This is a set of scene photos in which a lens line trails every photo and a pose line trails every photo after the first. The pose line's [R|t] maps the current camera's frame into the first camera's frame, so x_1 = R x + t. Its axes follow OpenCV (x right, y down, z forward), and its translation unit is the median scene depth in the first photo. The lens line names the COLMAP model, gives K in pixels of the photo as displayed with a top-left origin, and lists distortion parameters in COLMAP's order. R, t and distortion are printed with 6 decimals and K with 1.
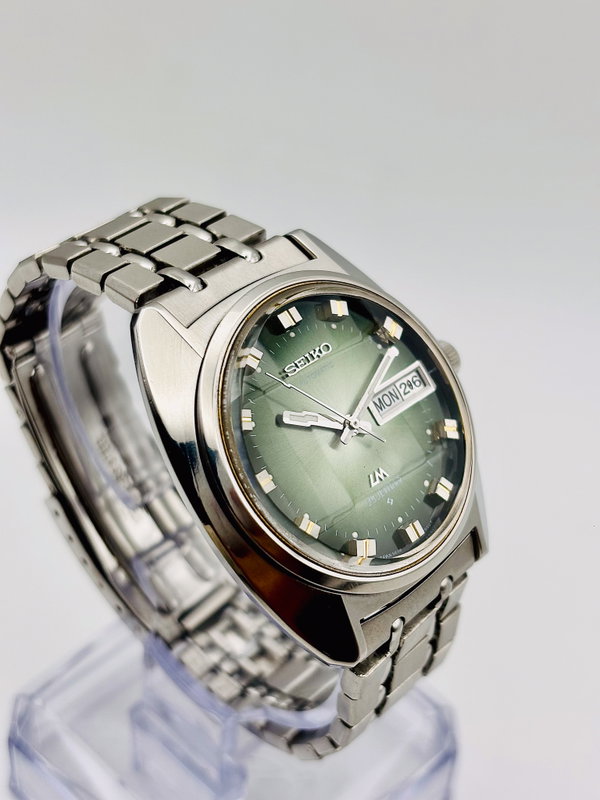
lens RADIAL K [[1247.0, 0, 266.9], [0, 1247.0, 397.7], [0, 0, 1]] dist [0.542604, 0.023136]
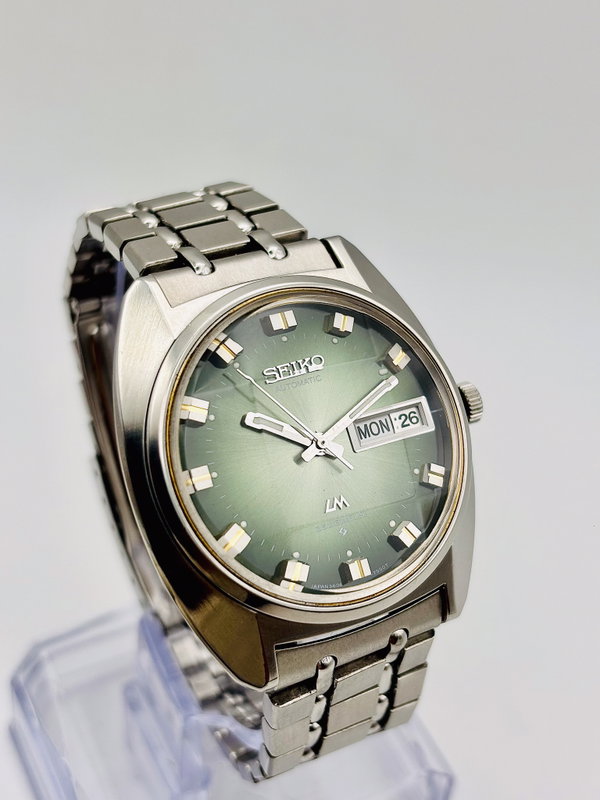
lens RADIAL K [[1247.0, 0, 266.9], [0, 1247.0, 397.7], [0, 0, 1]] dist [0.542604, 0.023136]
pose [[0.954283, 0.221031, -0.201220, 0.201970], [-0.223128, 0.974709, 0.012493, -0.014578], [0.198892, 0.032976, 0.979466, 0.056245]]
